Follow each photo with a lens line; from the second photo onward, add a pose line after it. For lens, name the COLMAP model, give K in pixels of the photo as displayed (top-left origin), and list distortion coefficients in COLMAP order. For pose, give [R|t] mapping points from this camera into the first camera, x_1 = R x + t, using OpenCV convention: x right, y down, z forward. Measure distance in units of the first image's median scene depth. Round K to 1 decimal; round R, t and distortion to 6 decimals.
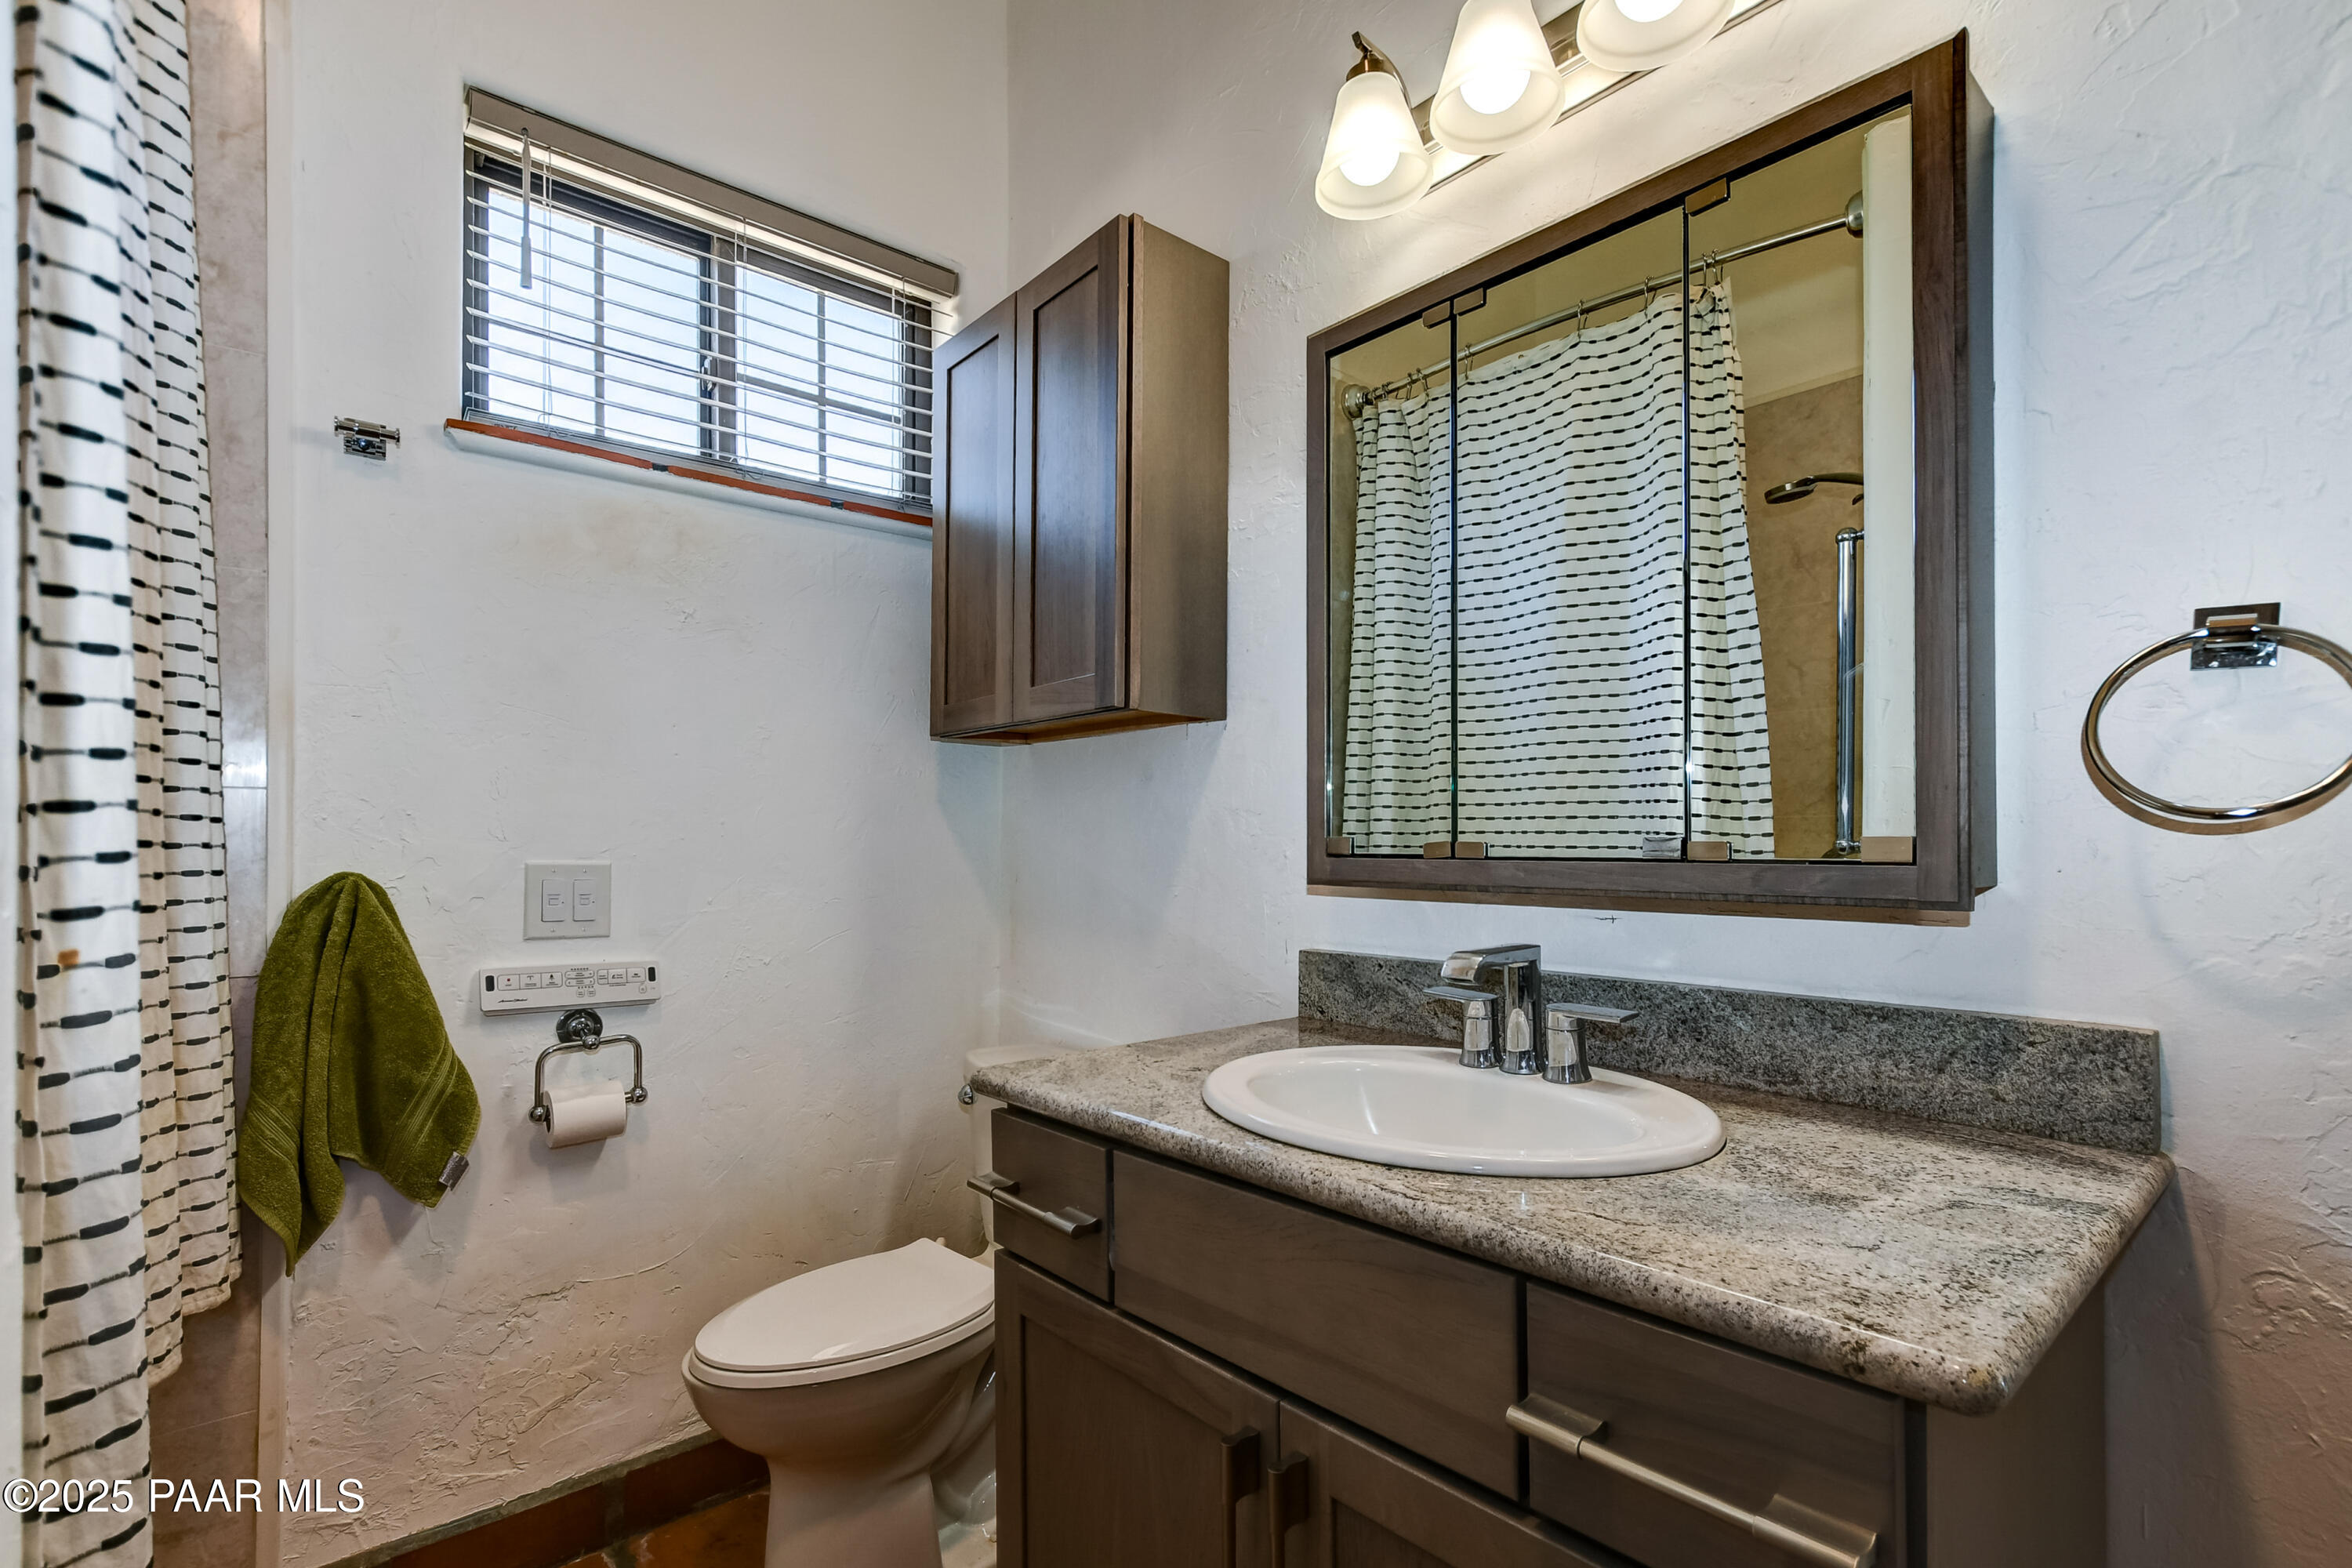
lens RADIAL K [[1092.3, 0, 1173.5], [0, 1092.3, 833.5], [0, 0, 1]] dist [-0.000059, 0.000725]
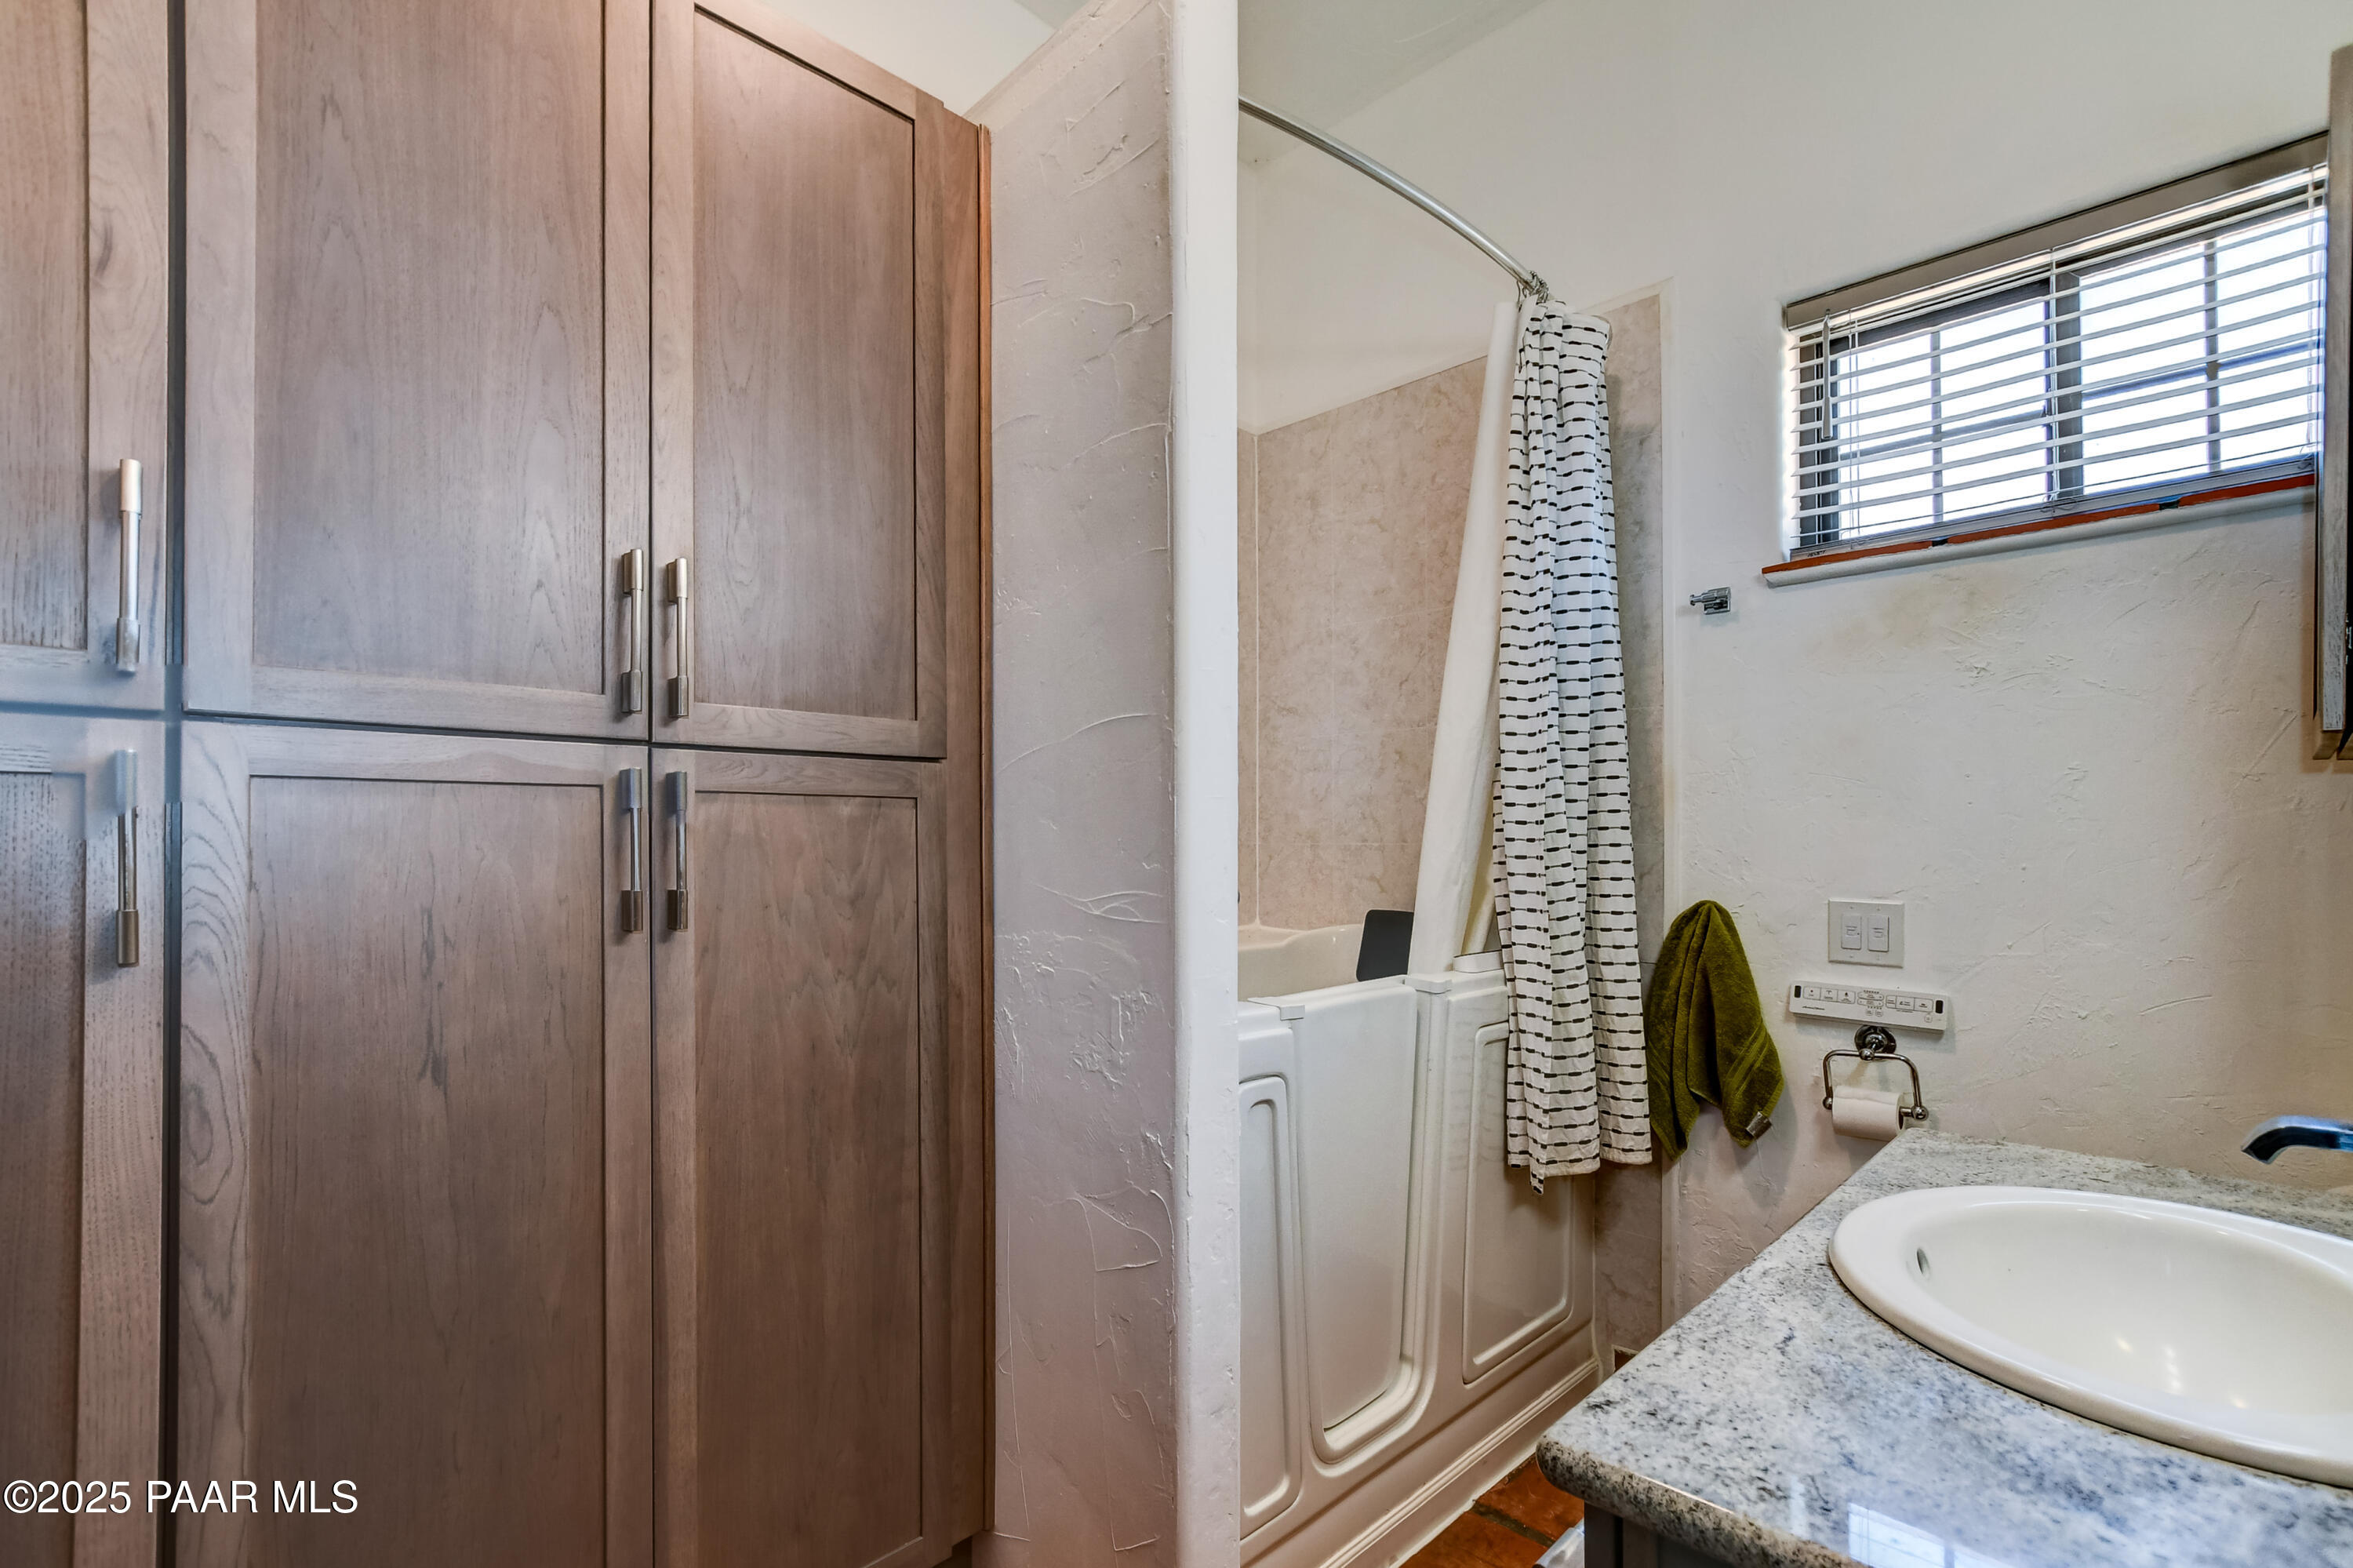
lens RADIAL K [[1092.8, 0, 1173.9], [0, 1092.8, 833.5], [0, 0, 1]] dist [-0.000059, 0.000725]
pose [[0.073257, -0.004127, -0.997305, 0.601707], [0.003517, 0.999986, -0.003880, -0.046551], [0.997307, -0.003223, 0.073270, 0.170337]]
